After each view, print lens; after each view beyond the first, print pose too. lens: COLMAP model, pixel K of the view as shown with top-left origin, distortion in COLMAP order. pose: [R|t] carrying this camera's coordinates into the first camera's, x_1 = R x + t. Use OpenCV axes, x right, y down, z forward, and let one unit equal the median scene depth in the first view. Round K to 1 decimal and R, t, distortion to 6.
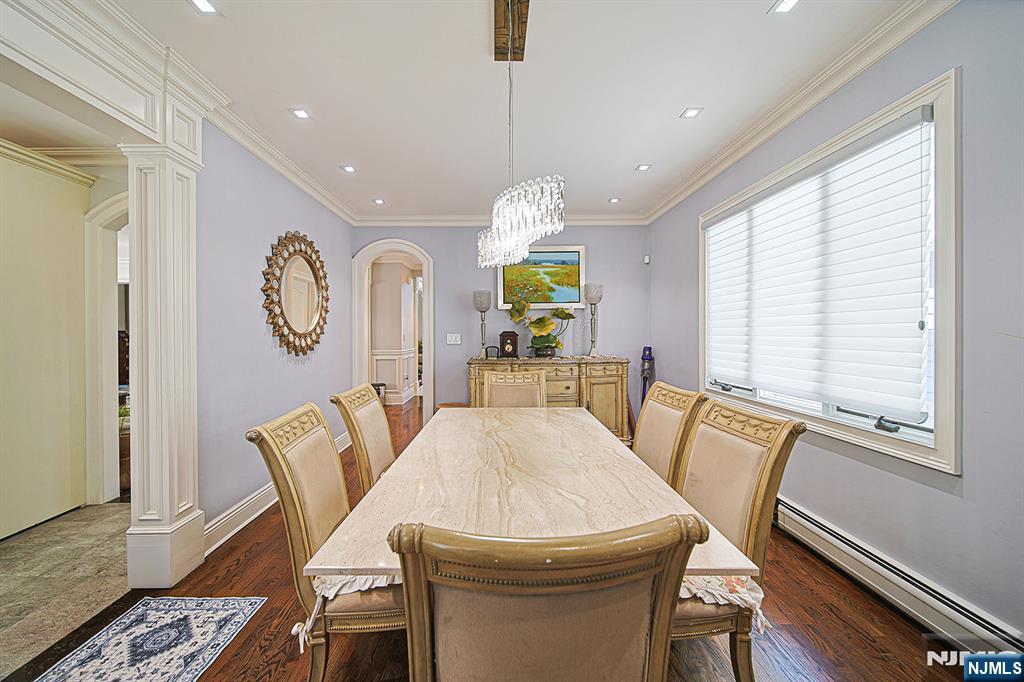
lens RADIAL K [[380.8, 0, 496.4], [0, 380.8, 337.0], [0, 0, 1]] dist [0.000650, -0.001161]
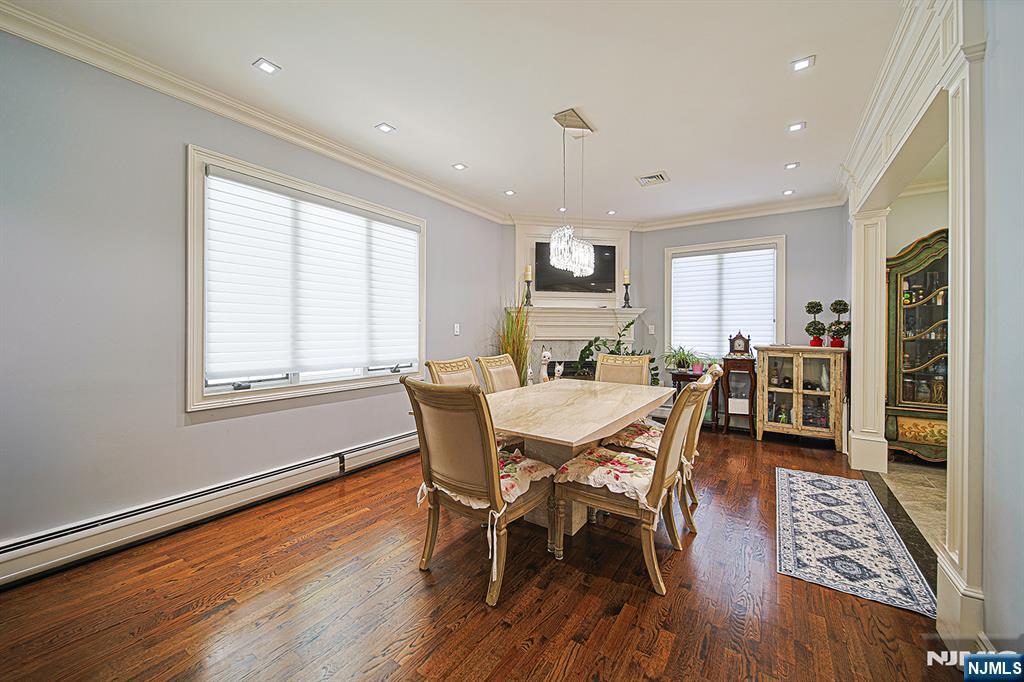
lens RADIAL K [[380.8, 0, 515.6], [0, 380.8, 329.3], [0, 0, 1]] dist [0.000650, -0.001161]
pose [[-0.826248, 0.001556, 0.563305, -0.331361], [0.003830, 0.999989, 0.002855, 0.010255], [-0.563294, 0.004517, -0.826244, 1.253437]]
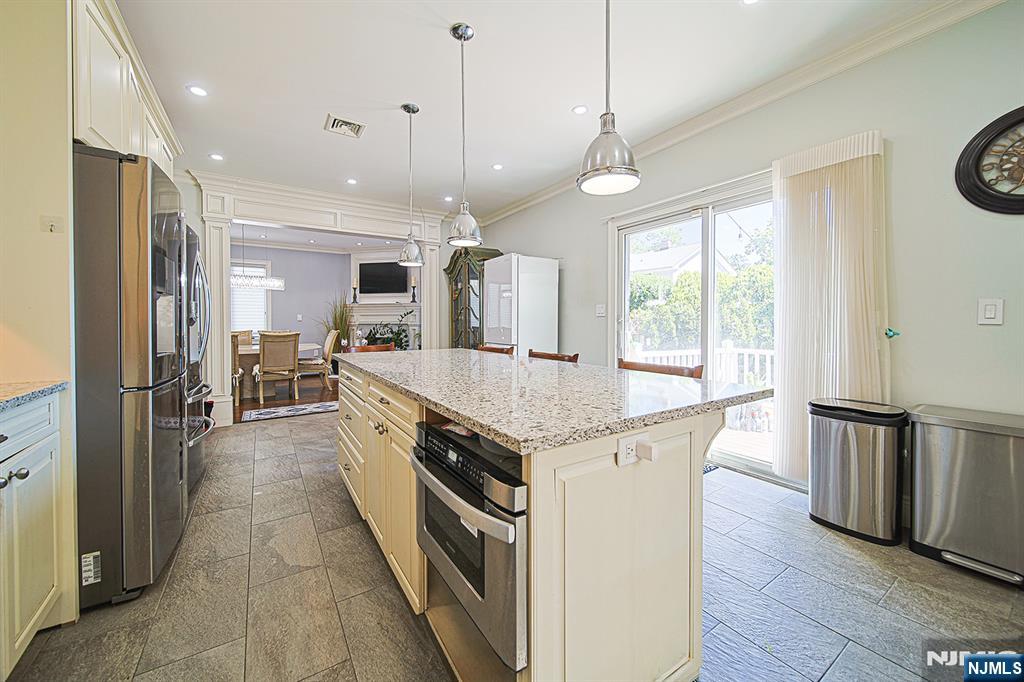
lens RADIAL K [[380.8, 0, 503.4], [0, 380.8, 323.7], [0, 0, 1]] dist [0.000650, -0.001161]
pose [[-0.536472, -0.009339, 0.843867, -2.140275], [0.008835, 0.999822, 0.016681, 0.024615], [-0.843872, 0.016404, -0.536293, 0.499332]]
